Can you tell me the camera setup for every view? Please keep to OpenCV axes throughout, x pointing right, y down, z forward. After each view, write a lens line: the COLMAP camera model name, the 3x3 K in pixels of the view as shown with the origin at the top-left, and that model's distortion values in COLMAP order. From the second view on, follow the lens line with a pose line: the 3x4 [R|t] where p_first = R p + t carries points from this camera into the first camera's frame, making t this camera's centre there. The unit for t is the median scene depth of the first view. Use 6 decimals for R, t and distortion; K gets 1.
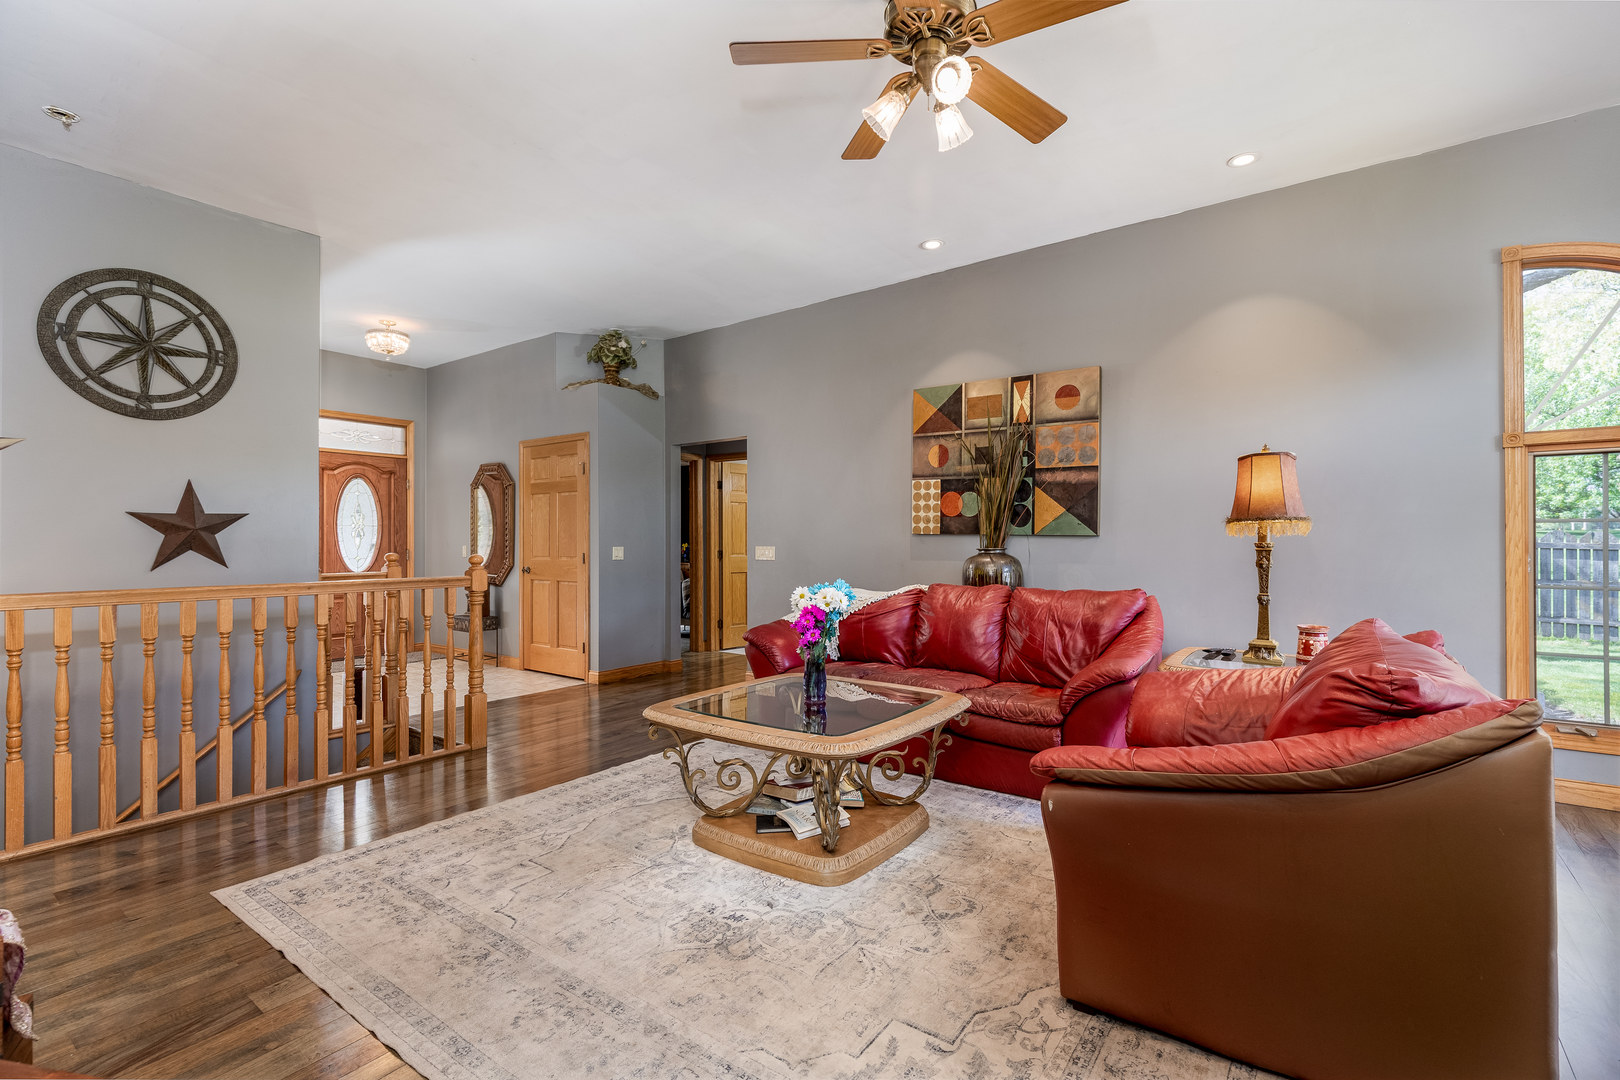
lens RADIAL K [[729.1, 0, 840.1], [0, 729.1, 535.6], [0, 0, 1]] dist [0.008168, -0.000903]
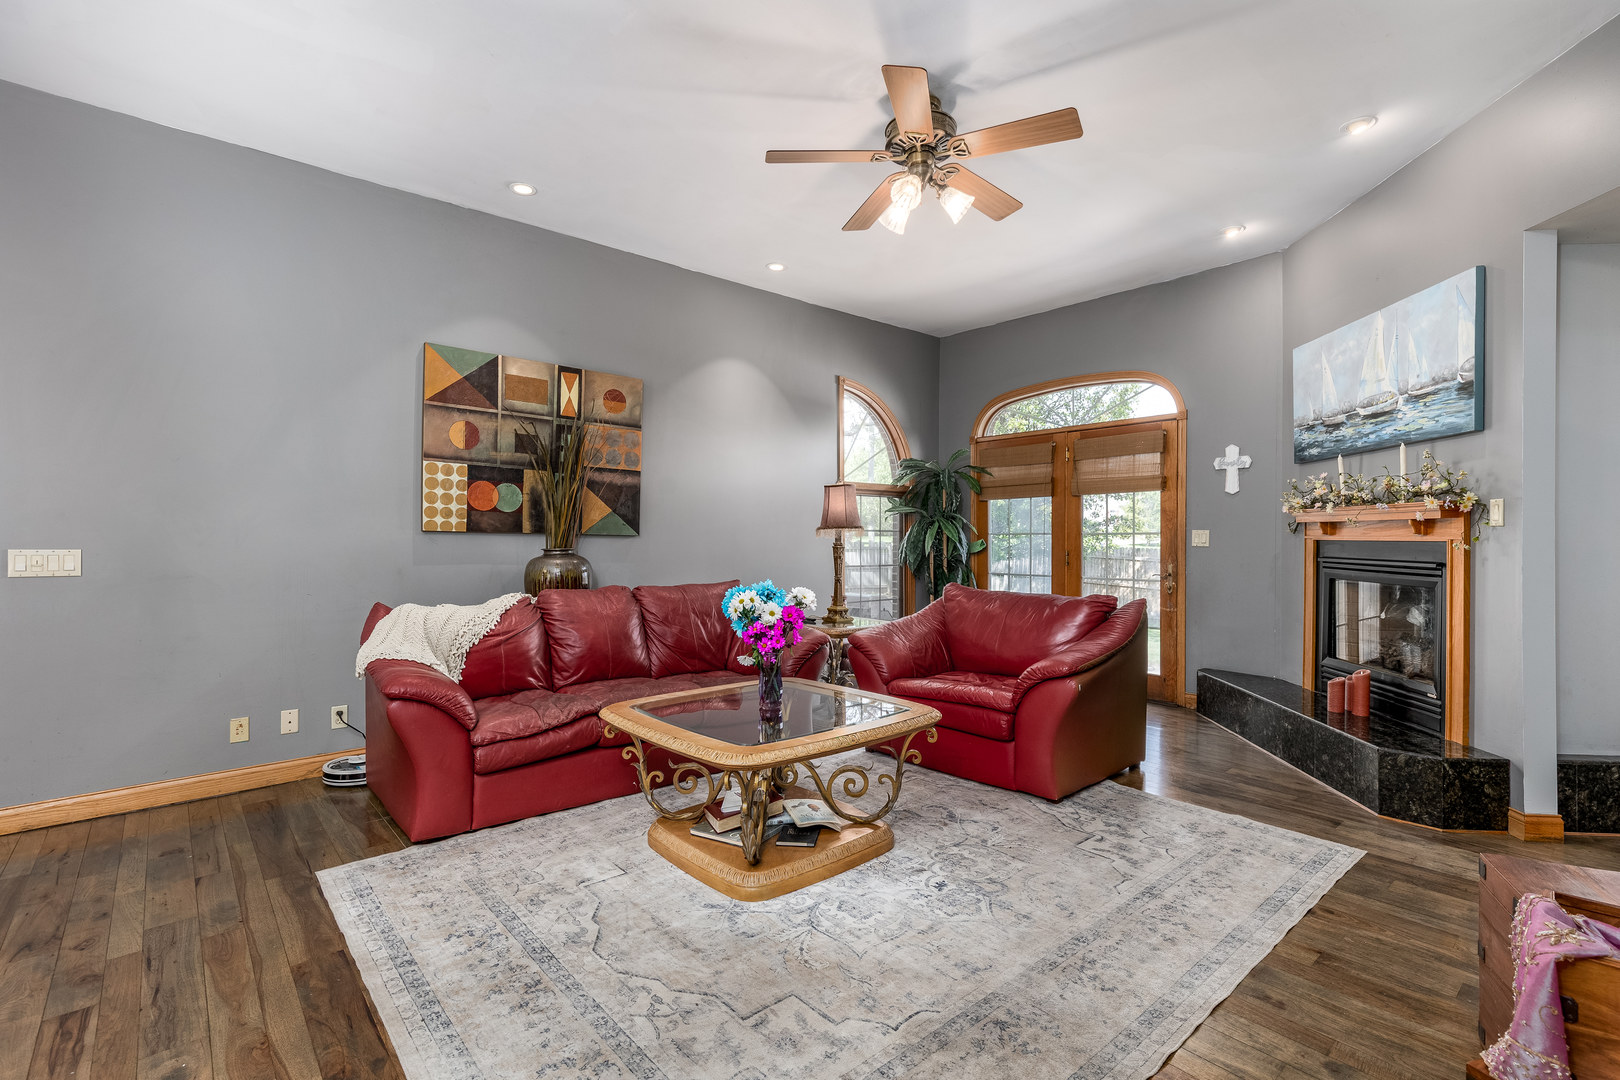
lens RADIAL K [[729.1, 0, 838.5], [0, 729.1, 548.9], [0, 0, 1]] dist [0.008168, -0.000903]
pose [[0.227033, -0.010376, 0.973832, -0.605509], [-0.011874, 0.999839, 0.013422, 0.001388], [-0.973815, -0.014610, 0.226873, 0.442143]]
